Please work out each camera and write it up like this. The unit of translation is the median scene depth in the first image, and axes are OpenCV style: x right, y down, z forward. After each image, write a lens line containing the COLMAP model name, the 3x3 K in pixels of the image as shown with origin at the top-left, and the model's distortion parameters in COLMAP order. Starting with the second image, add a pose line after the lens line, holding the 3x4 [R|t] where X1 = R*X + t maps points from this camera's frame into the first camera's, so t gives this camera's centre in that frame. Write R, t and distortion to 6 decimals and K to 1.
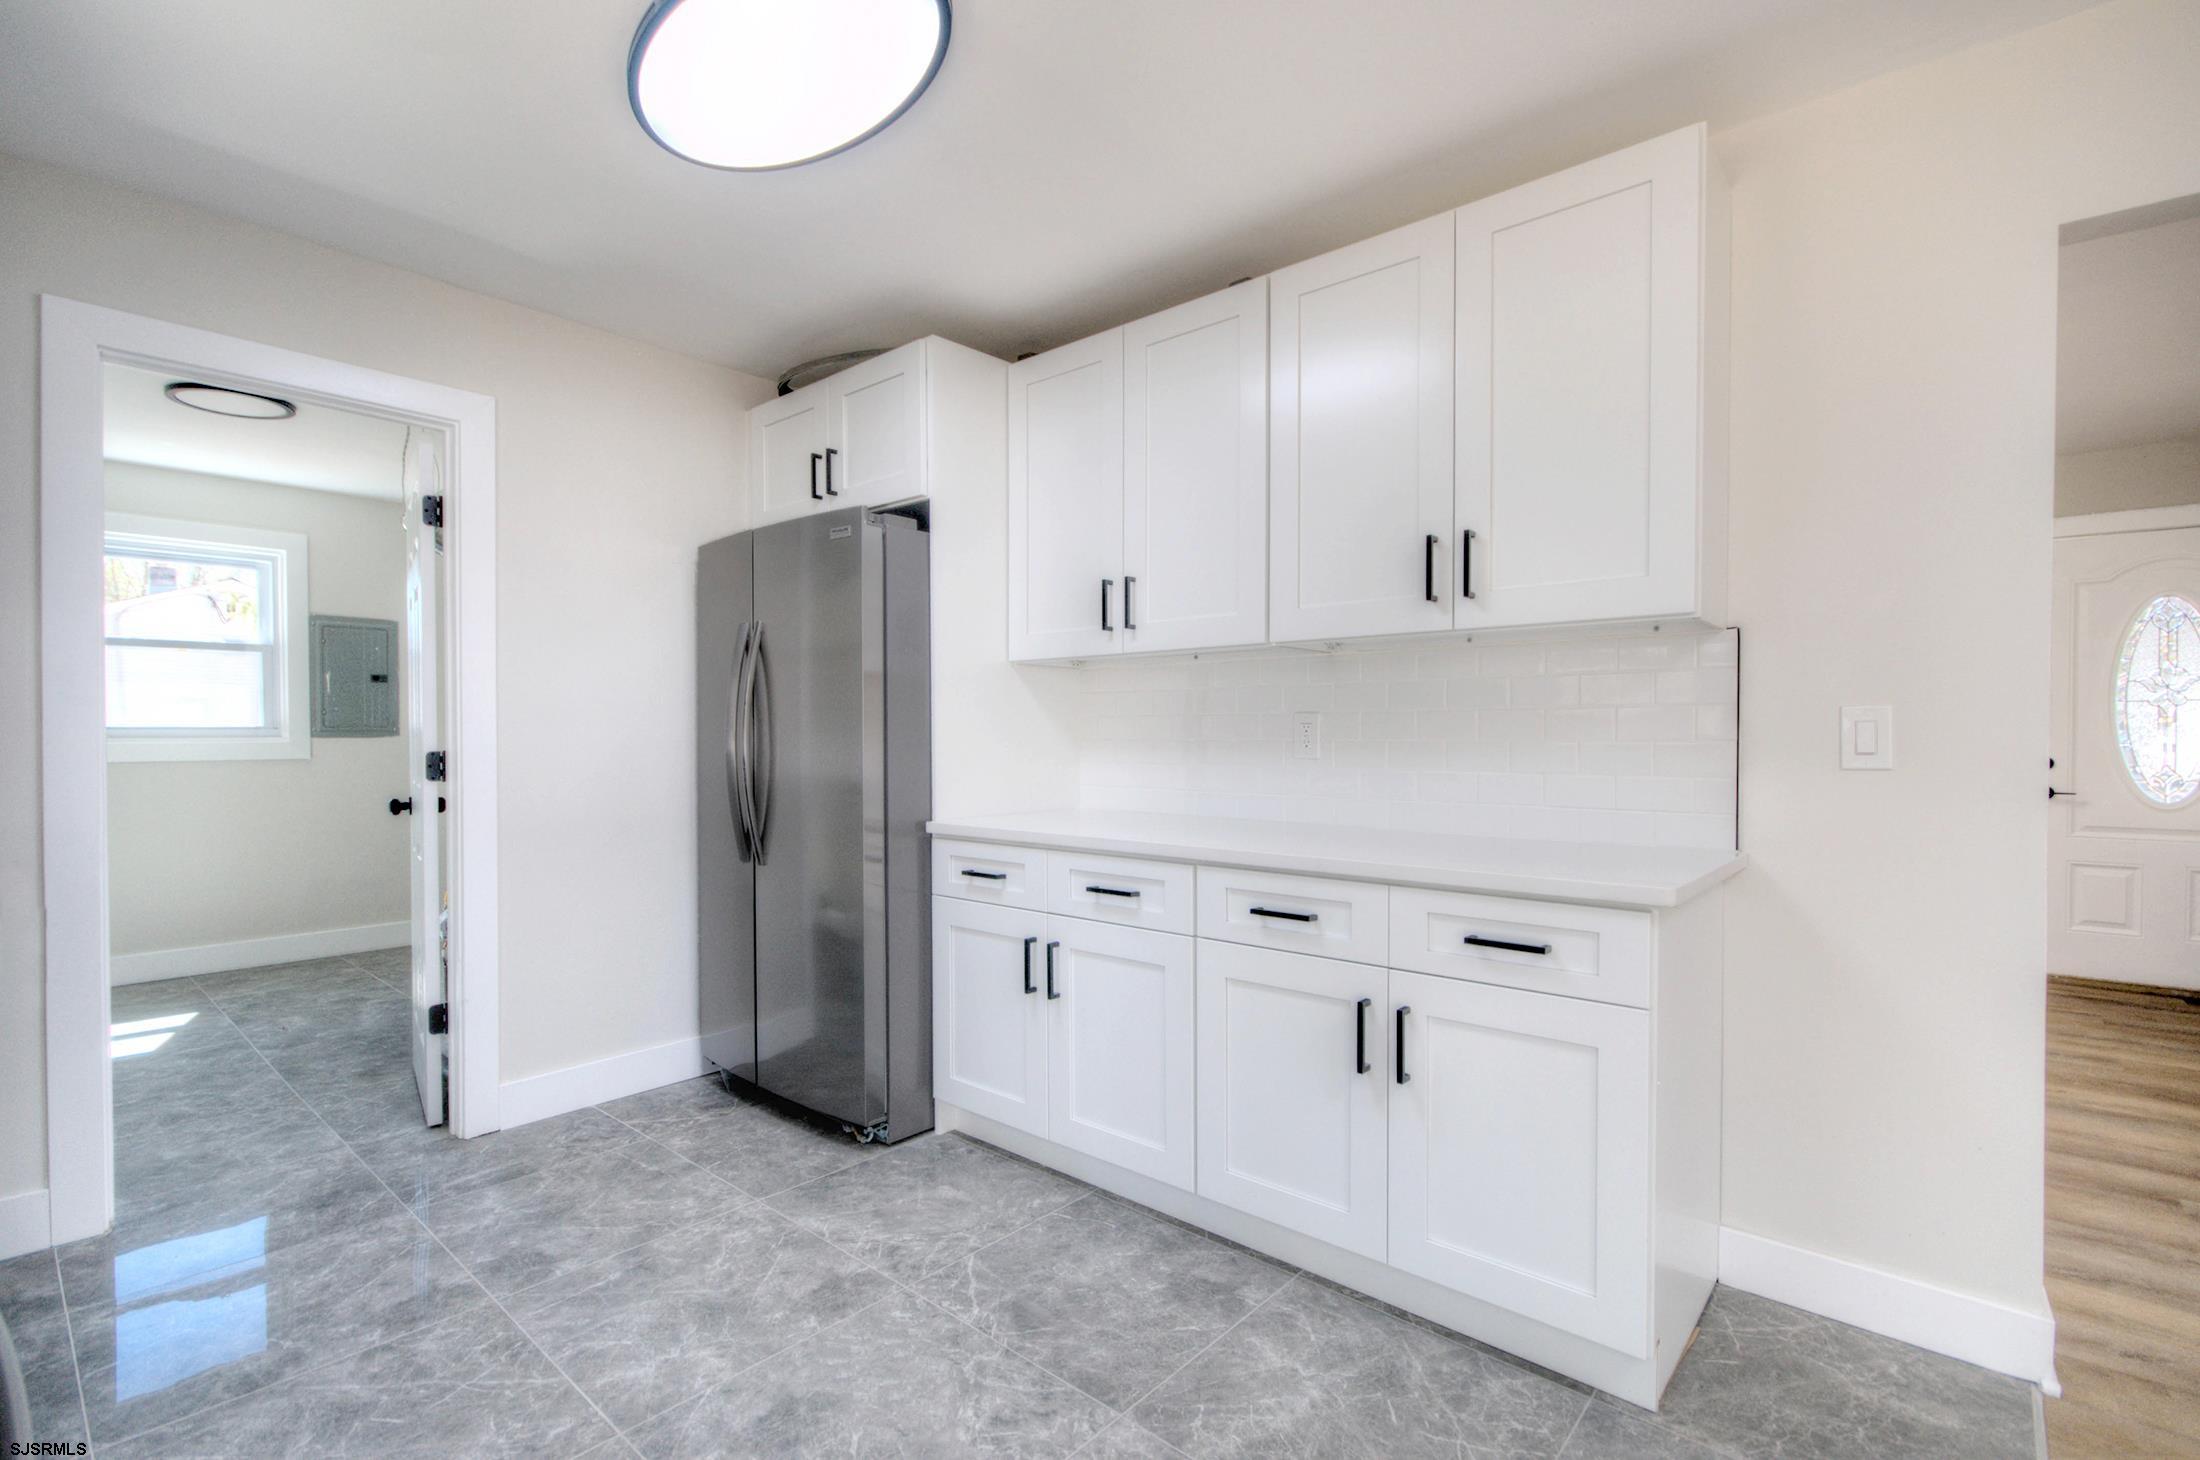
lens RADIAL K [[994.4, 0, 1104.6], [0, 994.4, 751.4], [0, 0, 1]] dist [-0.001739, -0.000560]
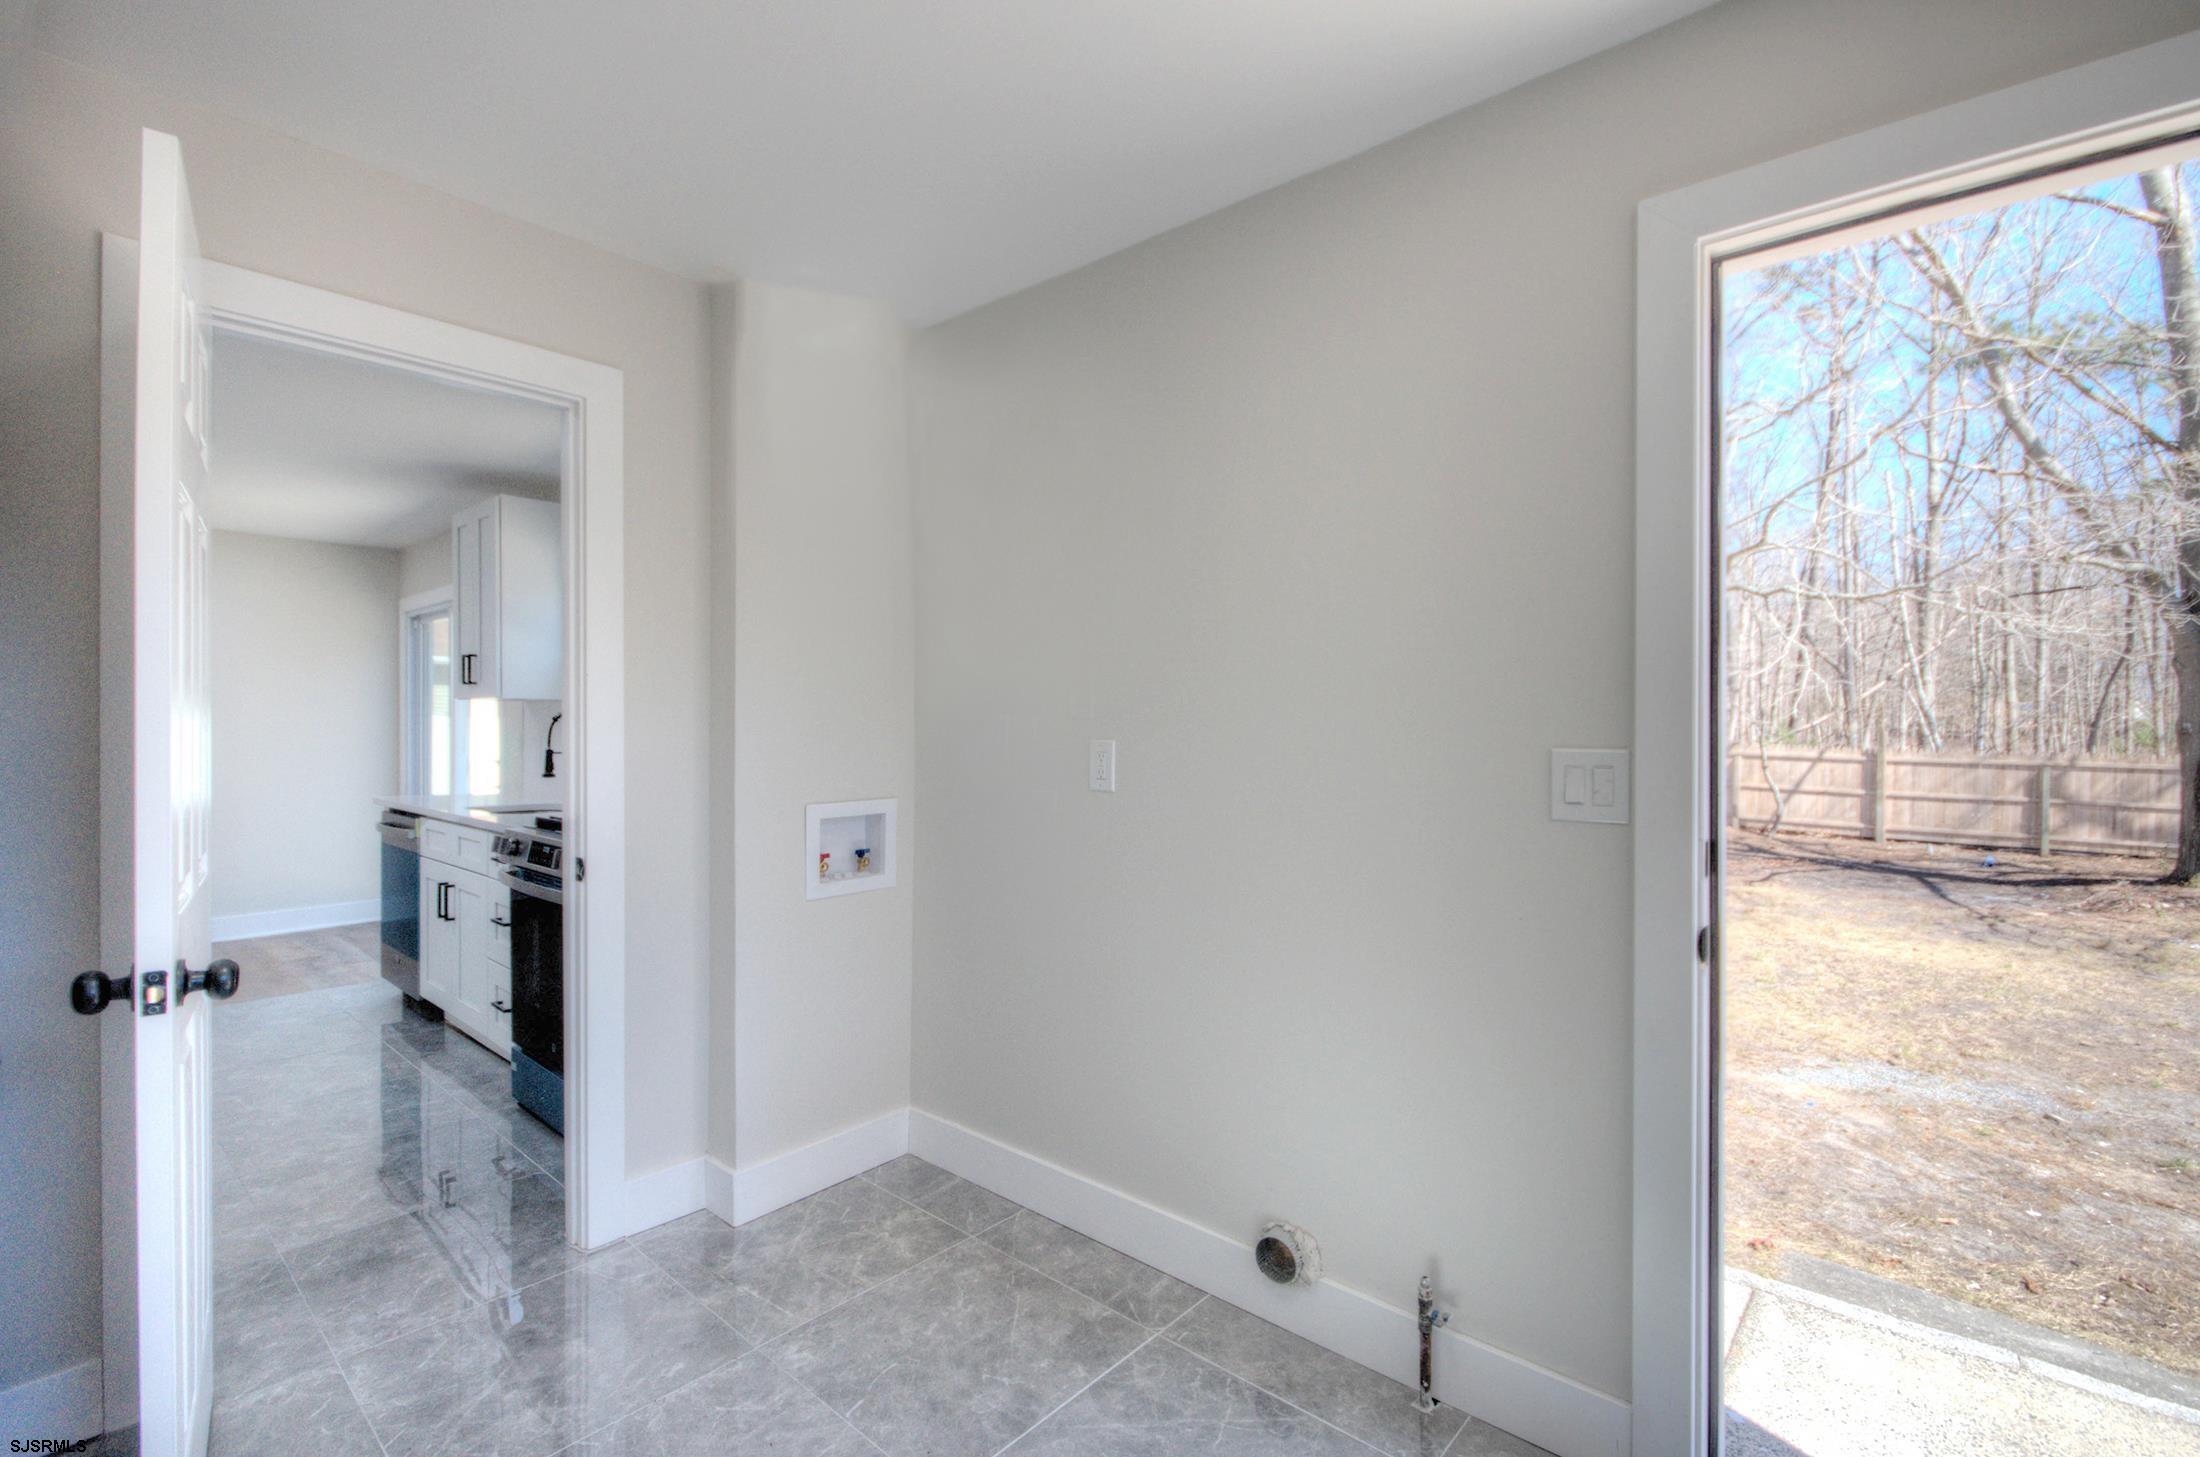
lens RADIAL K [[992.0, 0, 1115.7], [0, 992.0, 728.5], [0, 0, 1]] dist [-0.001750, -0.000544]
pose [[-0.999993, -0.002948, 0.002227, -1.454586], [-0.002906, 0.999827, 0.018355, -0.075748], [-0.002281, 0.018348, -0.999829, 1.874162]]
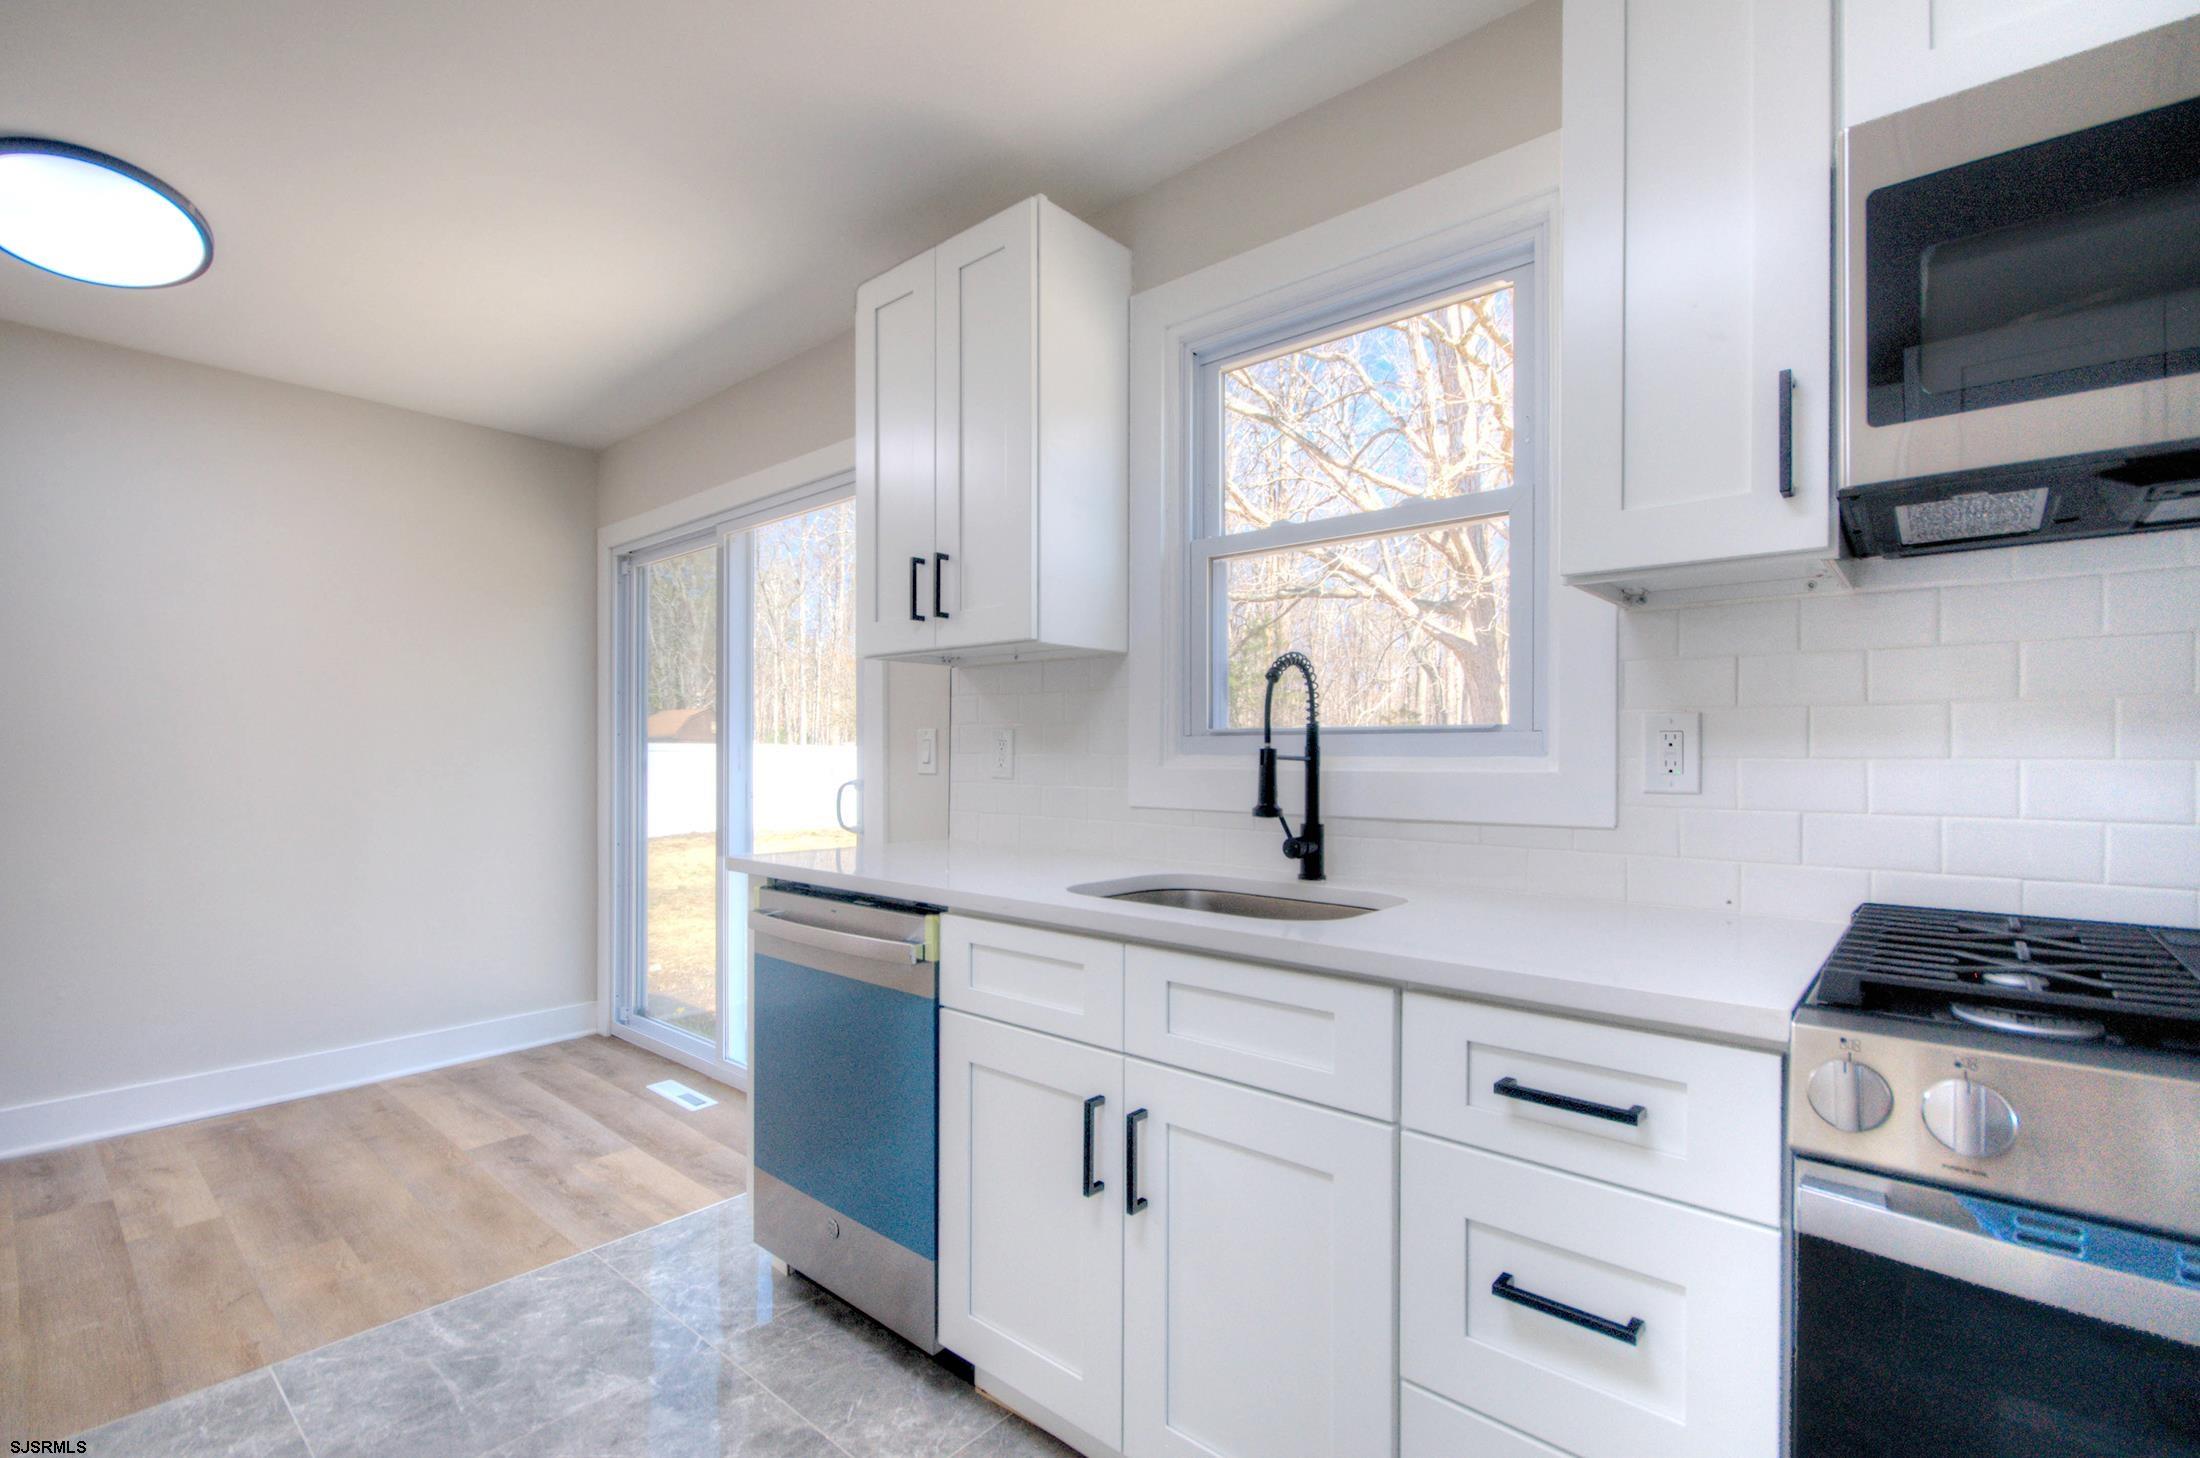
lens RADIAL K [[994.4, 0, 1104.6], [0, 994.4, 750.4], [0, 0, 1]] dist [-0.001739, -0.000560]
pose [[-0.999973, -0.005563, 0.004797, -0.418366], [-0.005515, 0.999933, 0.010139, -0.014211], [-0.004853, 0.010112, -0.999937, 0.923306]]
